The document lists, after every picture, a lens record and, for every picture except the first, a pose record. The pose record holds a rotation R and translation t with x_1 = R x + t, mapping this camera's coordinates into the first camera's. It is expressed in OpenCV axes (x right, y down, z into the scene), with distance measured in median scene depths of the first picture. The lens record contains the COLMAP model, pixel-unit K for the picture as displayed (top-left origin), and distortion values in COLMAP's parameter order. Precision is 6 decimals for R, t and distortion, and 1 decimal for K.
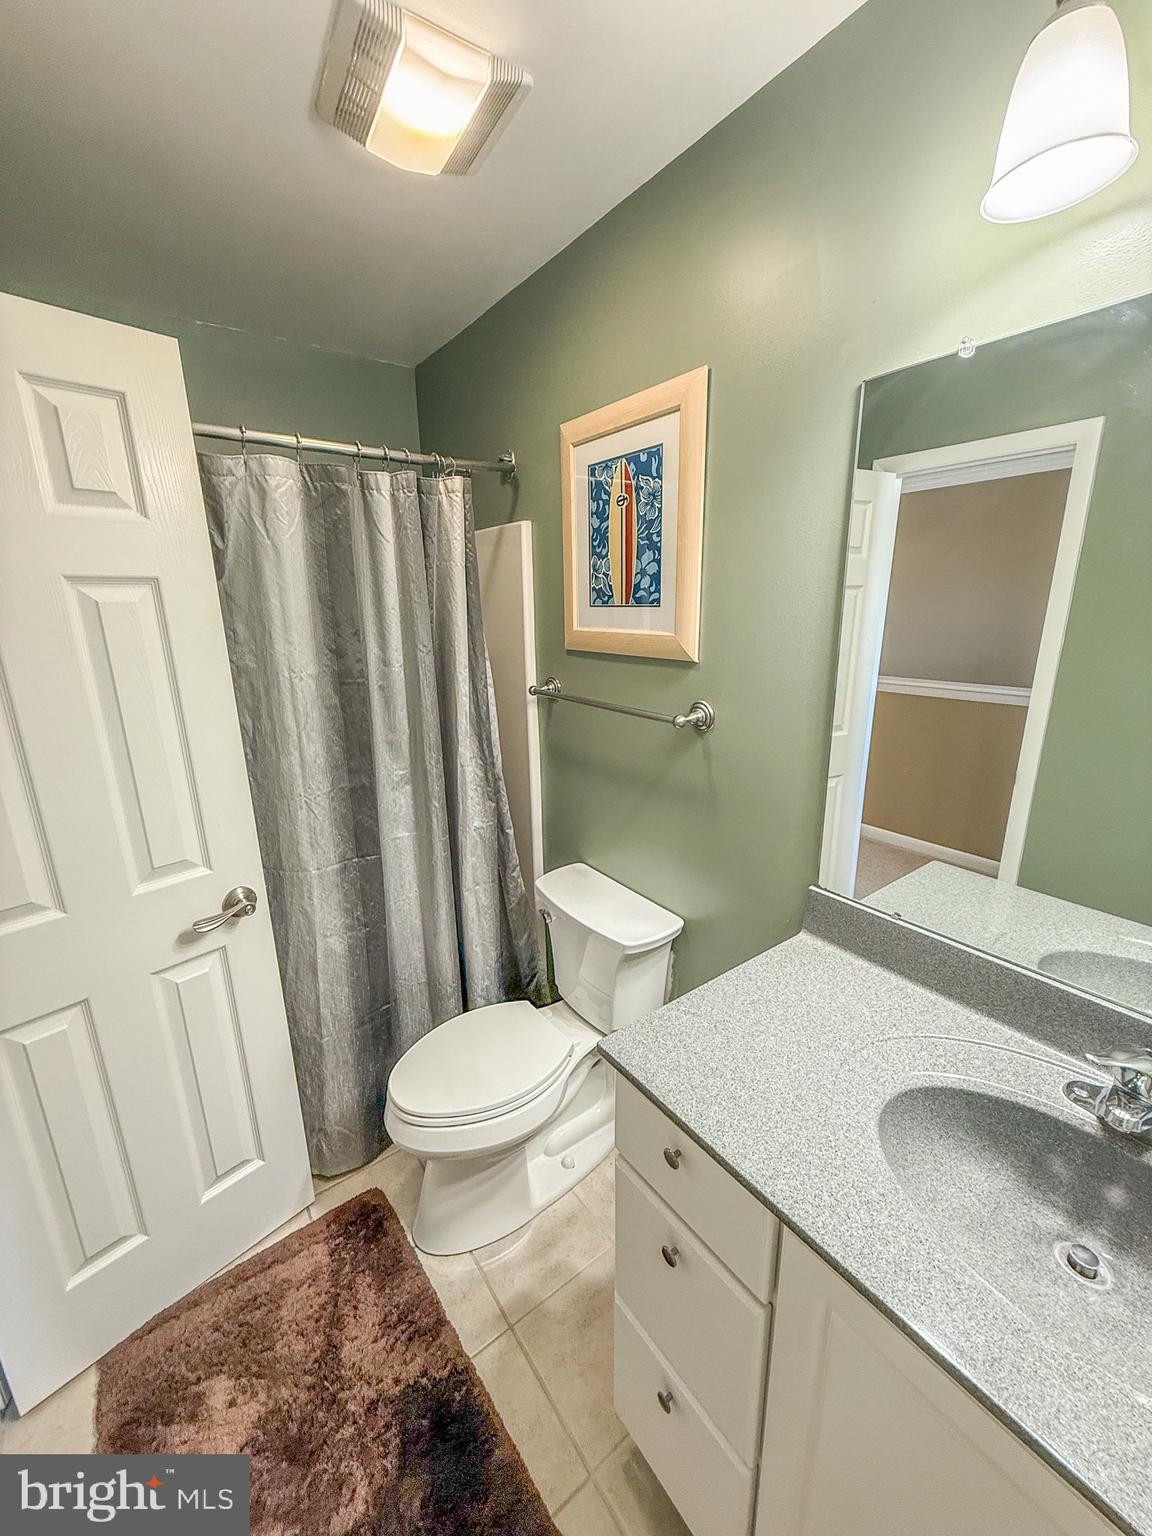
lens RADIAL K [[607.7, 0, 576.6], [0, 607.7, 763.0], [0, 0, 1]] dist [-0.000130, -0.000138]
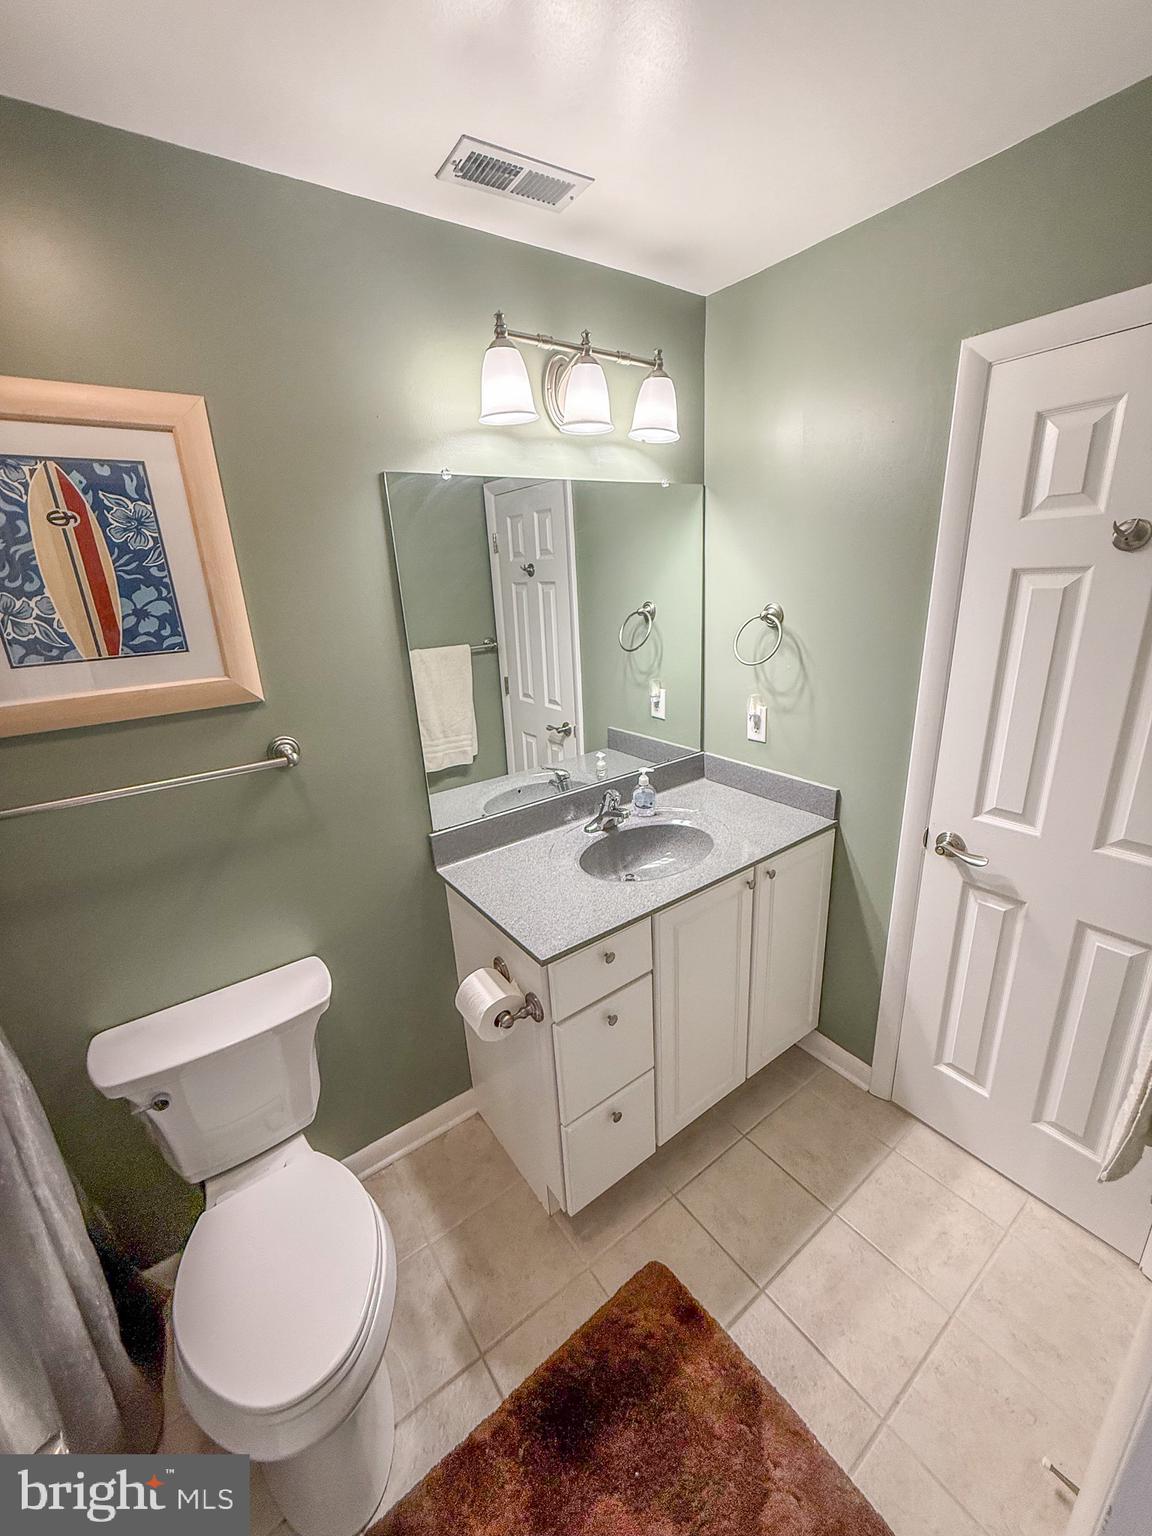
lens RADIAL K [[607.7, 0, 576.6], [0, 607.7, 763.0], [0, 0, 1]] dist [-0.000130, -0.000138]
pose [[0.002381, -0.288946, 0.957343, -0.729888], [0.302329, 0.912753, 0.274736, -0.182722], [-0.953201, 0.288778, 0.089530, 0.442571]]
